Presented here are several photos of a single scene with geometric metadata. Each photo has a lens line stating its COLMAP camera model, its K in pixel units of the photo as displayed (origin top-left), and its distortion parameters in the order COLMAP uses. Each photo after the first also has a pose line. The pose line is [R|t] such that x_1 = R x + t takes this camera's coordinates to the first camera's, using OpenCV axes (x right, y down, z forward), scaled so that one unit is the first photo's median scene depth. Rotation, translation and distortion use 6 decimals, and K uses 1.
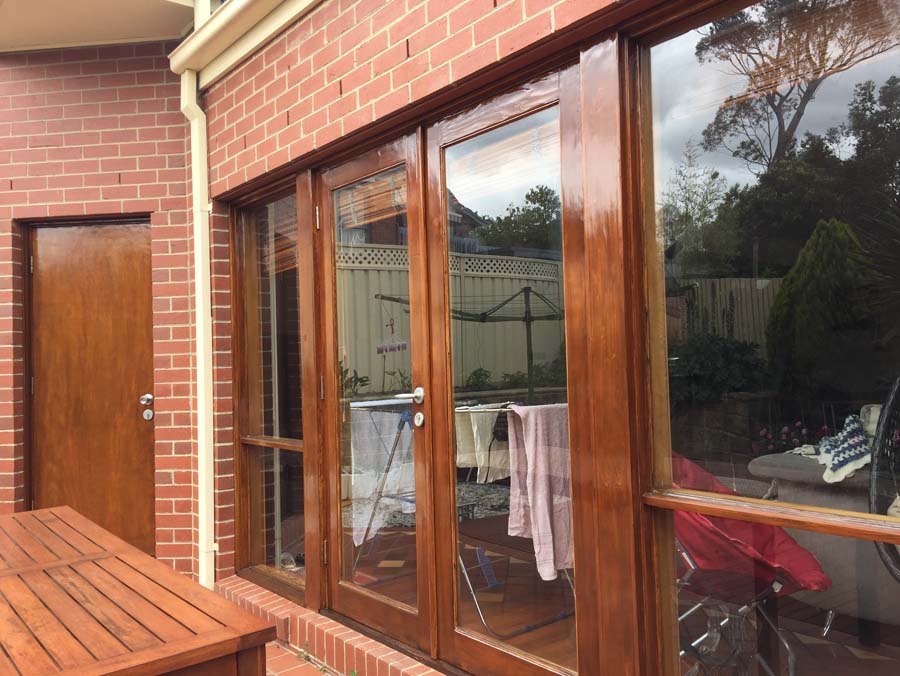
lens RADIAL K [[783.8, 0, 453.8], [0, 783.8, 340.1], [0, 0, 1]] dist [0.039173, -0.013557]
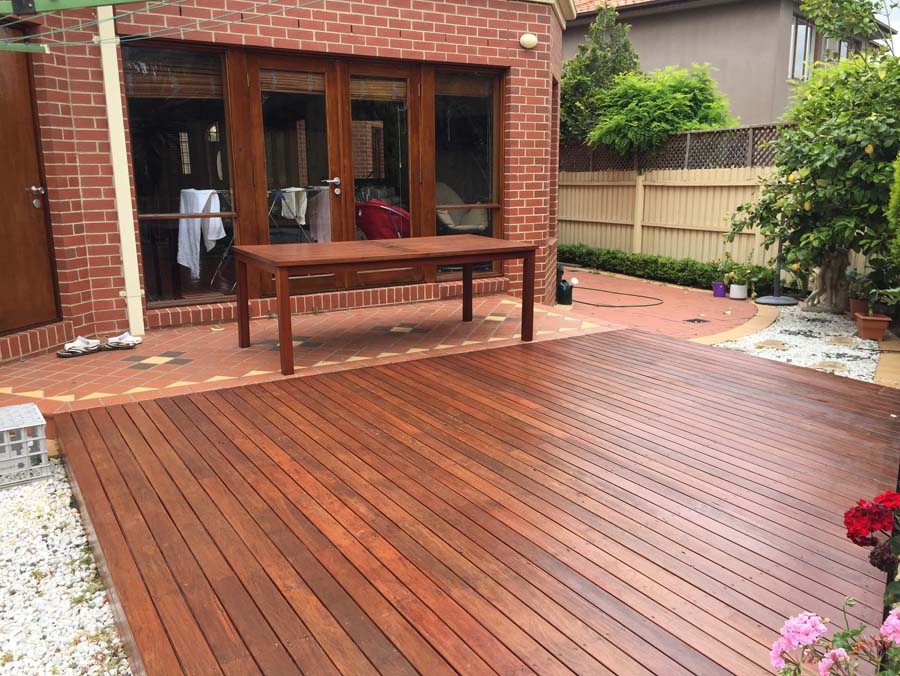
lens RADIAL K [[783.8, 0, 452.1], [0, 783.8, 339.4], [0, 0, 1]] dist [0.039173, -0.013557]
pose [[0.099453, -0.186150, 0.977475, -1.505851], [-0.031085, 0.981285, 0.190038, 0.049491], [-0.994557, -0.049284, 0.091805, 0.264534]]
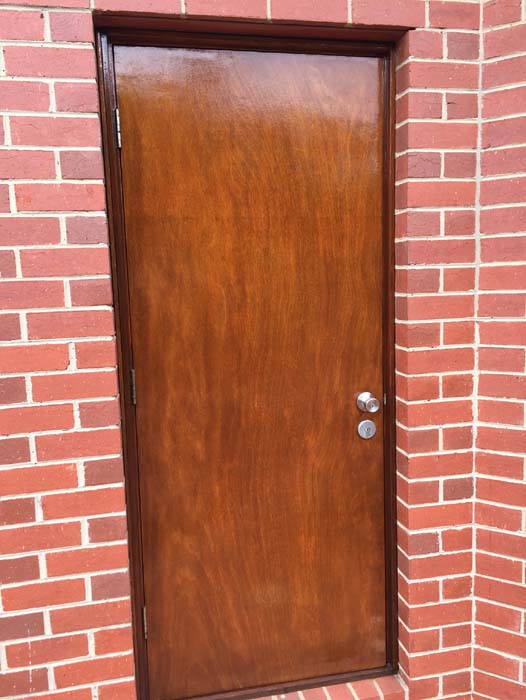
lens RADIAL K [[609.6, 0, 265.5], [0, 609.6, 352.2], [0, 0, 1]] dist [0.039173, -0.013557]
pose [[0.946216, -0.044786, 0.320420, -0.583253], [-0.004580, 0.988419, 0.151681, -0.021756], [-0.323503, -0.144991, 0.935053, 0.630092]]
